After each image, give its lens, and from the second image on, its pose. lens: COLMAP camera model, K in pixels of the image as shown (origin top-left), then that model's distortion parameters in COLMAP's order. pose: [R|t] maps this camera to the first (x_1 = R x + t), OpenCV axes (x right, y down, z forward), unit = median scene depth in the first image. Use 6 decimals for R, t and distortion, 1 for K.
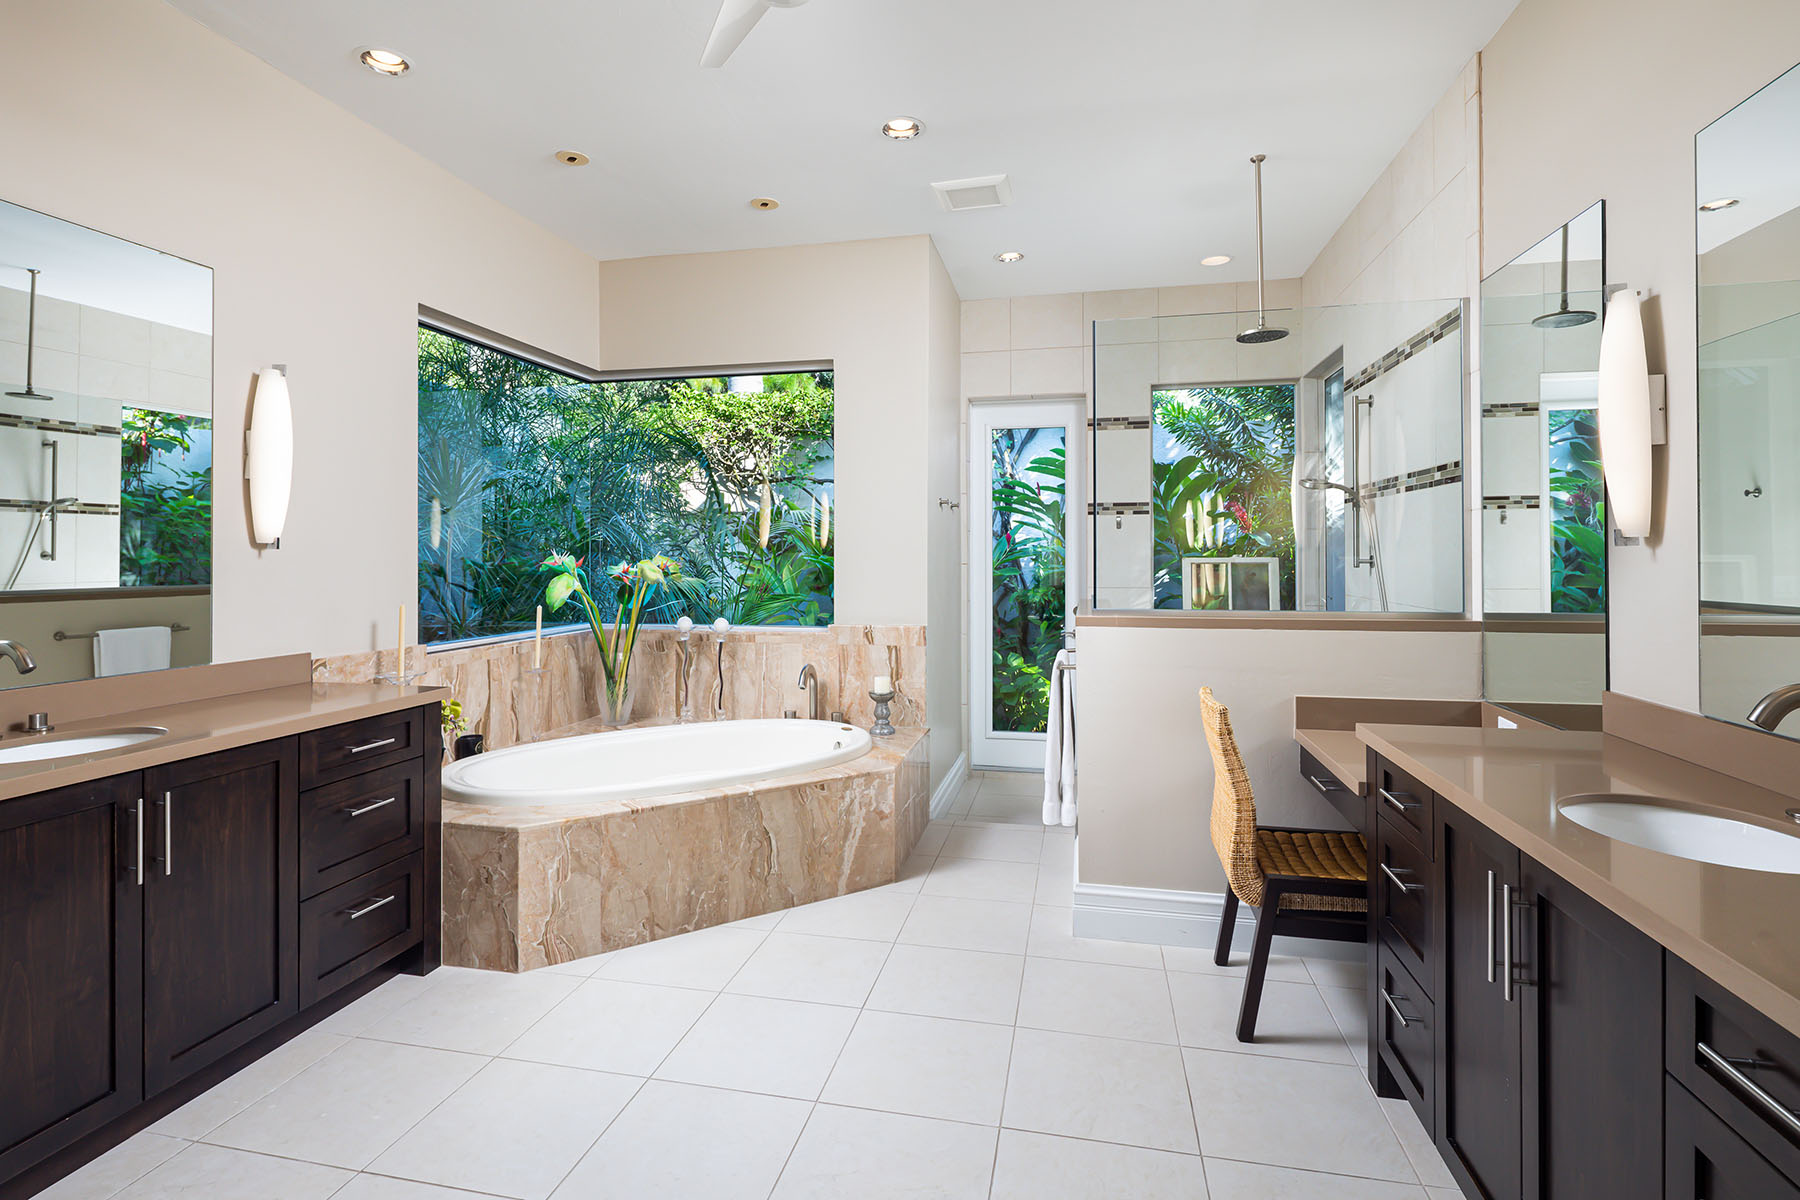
lens RADIAL K [[876.6, 0, 899.0], [0, 876.6, 554.8], [0, 0, 1]] dist [-0.002572, -0.000743]
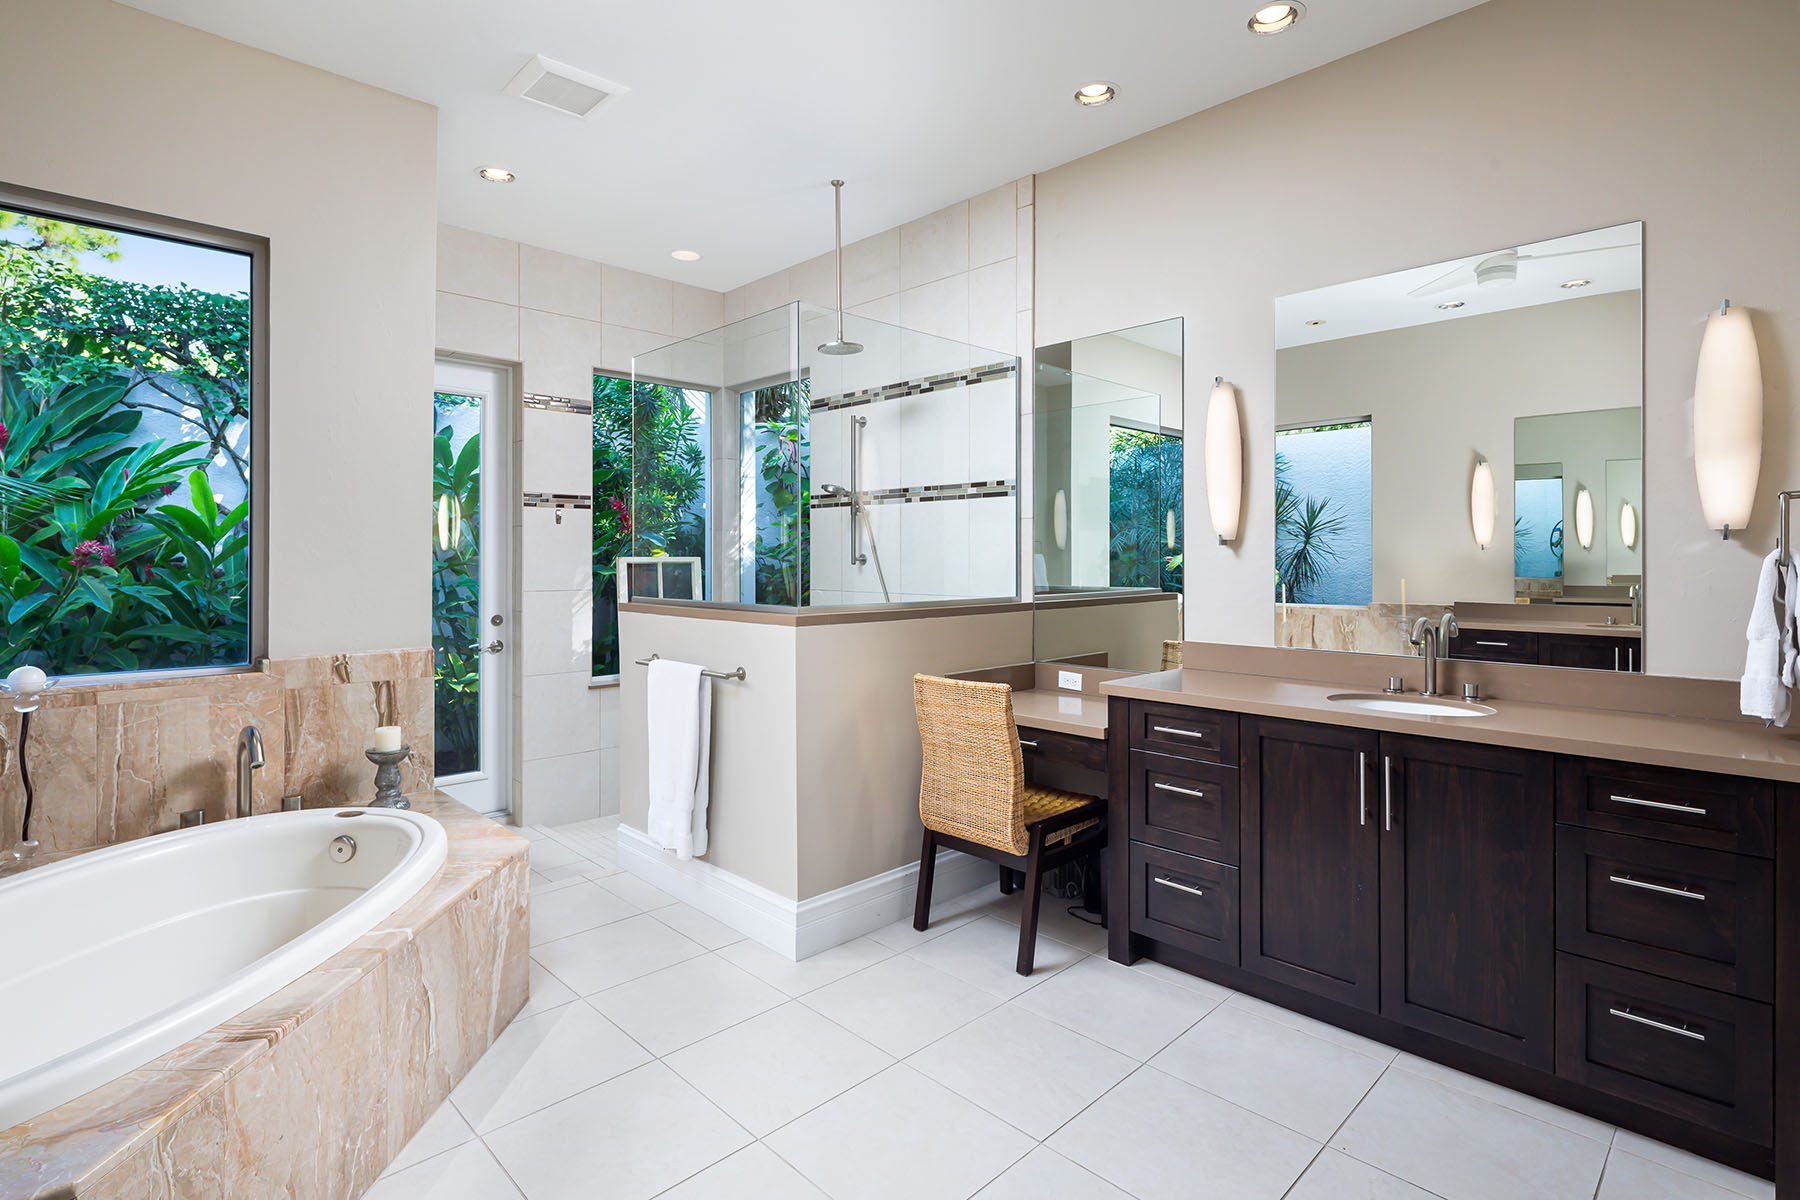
lens RADIAL K [[876.6, 0, 911.1], [0, 876.6, 558.6], [0, 0, 1]] dist [-0.002572, -0.000743]
pose [[0.545792, 0.005581, 0.837902, -0.368487], [-0.002148, 0.999984, -0.005261, 0.011016], [-0.837918, 0.001071, 0.545795, 0.287641]]
